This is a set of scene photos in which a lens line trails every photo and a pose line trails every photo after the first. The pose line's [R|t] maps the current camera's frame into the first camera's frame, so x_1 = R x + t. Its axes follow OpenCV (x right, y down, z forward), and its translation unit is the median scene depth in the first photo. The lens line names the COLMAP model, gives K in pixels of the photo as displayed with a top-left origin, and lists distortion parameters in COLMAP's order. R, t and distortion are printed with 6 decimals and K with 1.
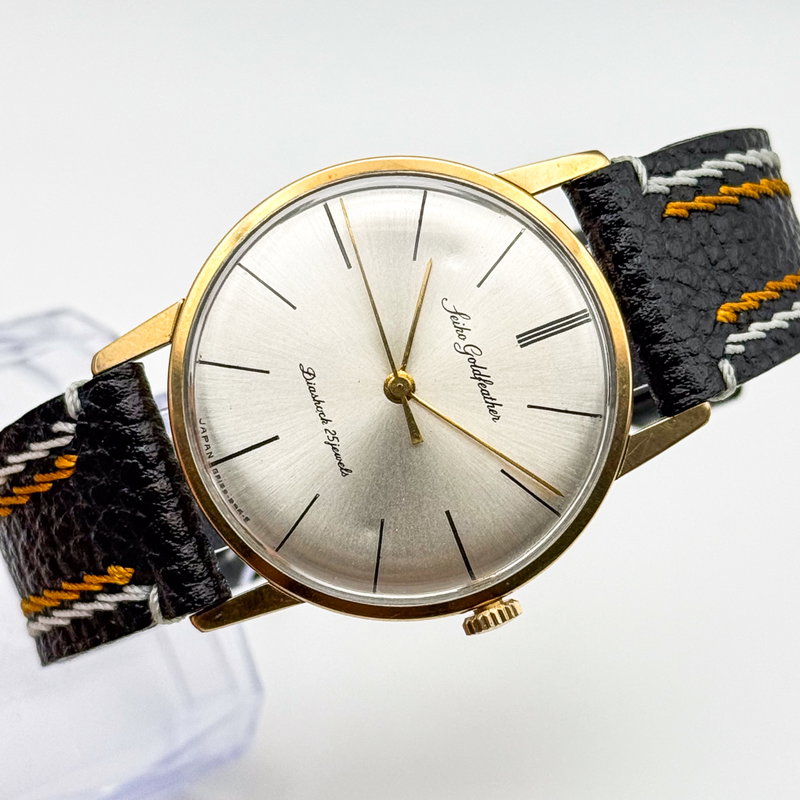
lens RADIAL K [[2771.9, 0, 400.0], [0, 2771.9, 400.0], [0, 0, 1]] dist [0.040645, 3.613535]
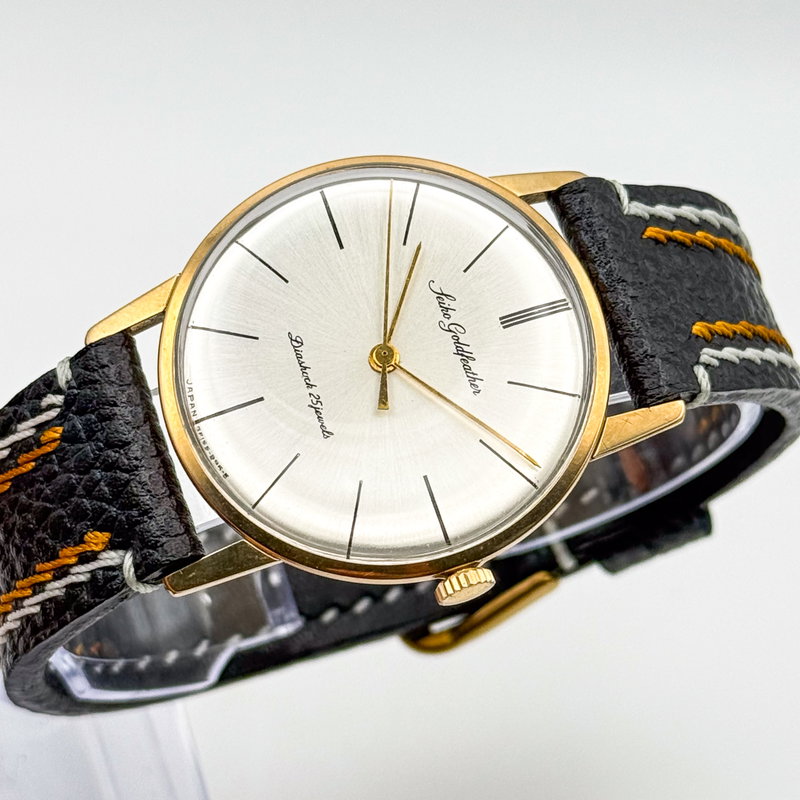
lens RADIAL K [[2771.9, 0, 400.0], [0, 2771.9, 400.0], [0, 0, 1]] dist [0.040645, 3.613535]
pose [[0.998615, 0.051996, 0.007981, -0.001667], [-0.047406, 0.955261, -0.291941, 0.304118], [-0.022804, 0.291159, 0.956403, 0.020429]]
